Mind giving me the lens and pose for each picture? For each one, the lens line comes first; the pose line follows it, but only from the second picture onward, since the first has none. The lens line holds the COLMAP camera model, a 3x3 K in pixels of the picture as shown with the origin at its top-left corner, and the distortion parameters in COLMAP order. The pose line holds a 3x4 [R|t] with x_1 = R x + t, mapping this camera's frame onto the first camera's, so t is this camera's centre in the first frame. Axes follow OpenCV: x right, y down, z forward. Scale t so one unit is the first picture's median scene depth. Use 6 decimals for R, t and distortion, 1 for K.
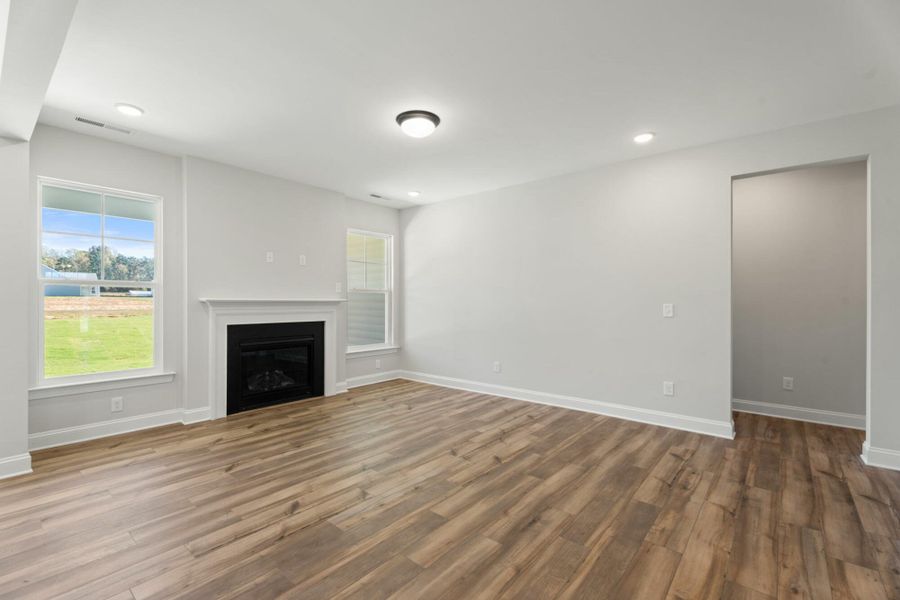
lens RADIAL K [[397.5, 0, 447.7], [0, 397.5, 300.3], [0, 0, 1]] dist [0.000724, -0.000719]
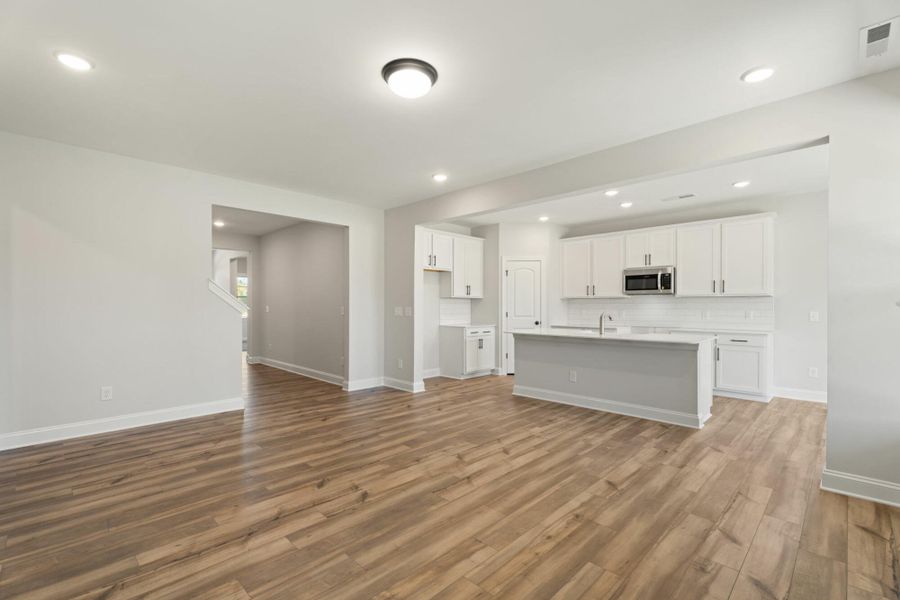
lens RADIAL K [[404.4, 0, 447.0], [0, 404.4, 303.8], [0, 0, 1]] dist [0.002676, 0.000647]
pose [[-0.996566, -0.003761, 0.082714, -0.206912], [-0.004309, 0.999970, -0.006457, 0.004128], [-0.082688, -0.006791, -0.996552, 1.724955]]
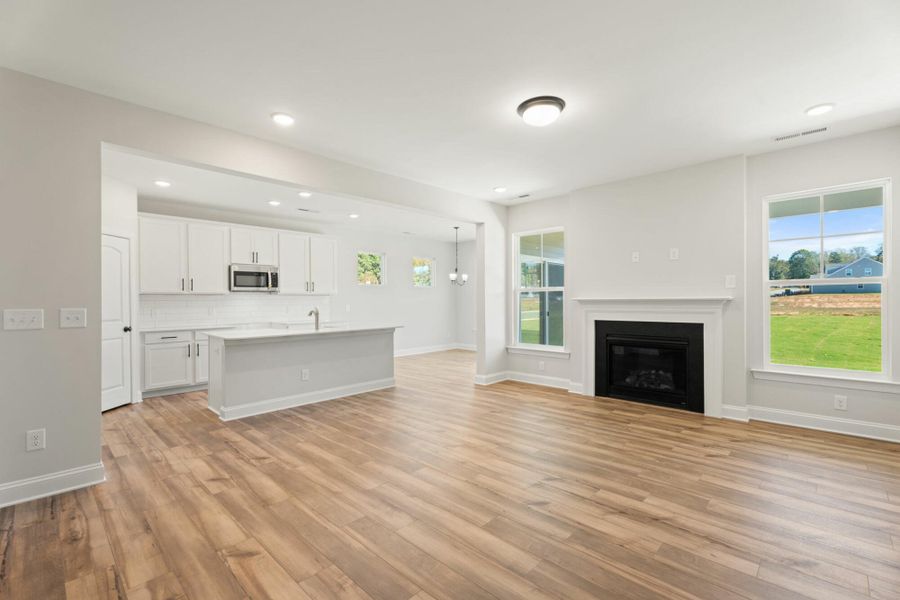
lens RADIAL K [[397.5, 0, 447.7], [0, 397.5, 300.3], [0, 0, 1]] dist [0.000724, -0.000719]
pose [[-0.069336, -0.003110, -0.997588, 0.842268], [0.010002, 0.999943, -0.003812, 0.003088], [0.997543, -0.010243, -0.069301, 0.808987]]
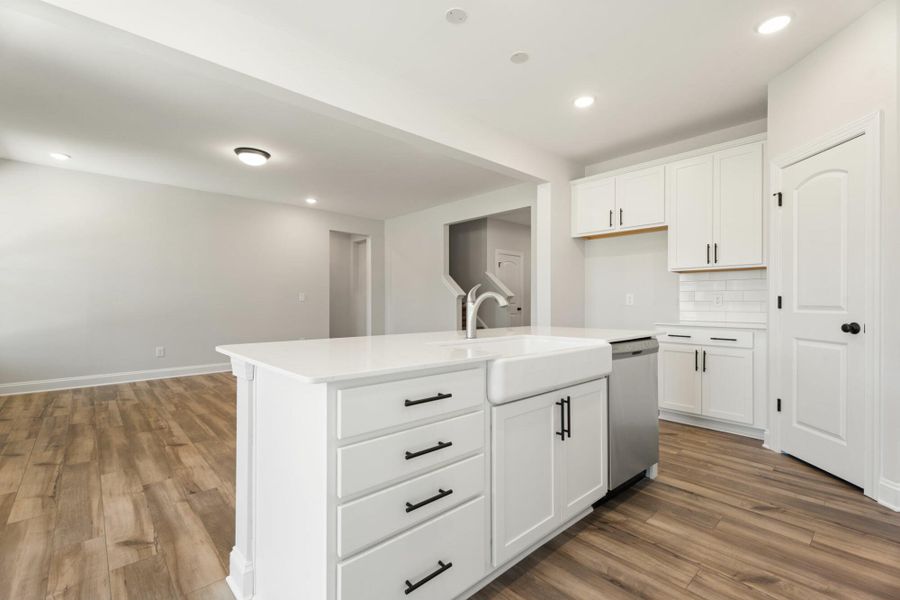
lens RADIAL K [[397.5, 0, 447.7], [0, 397.5, 300.3], [0, 0, 1]] dist [0.000724, -0.000719]
pose [[0.133314, 0.000713, 0.991074, -1.274733], [-0.001947, 0.999998, -0.000457, 0.043644], [-0.991072, -0.001868, 0.133315, 0.153539]]
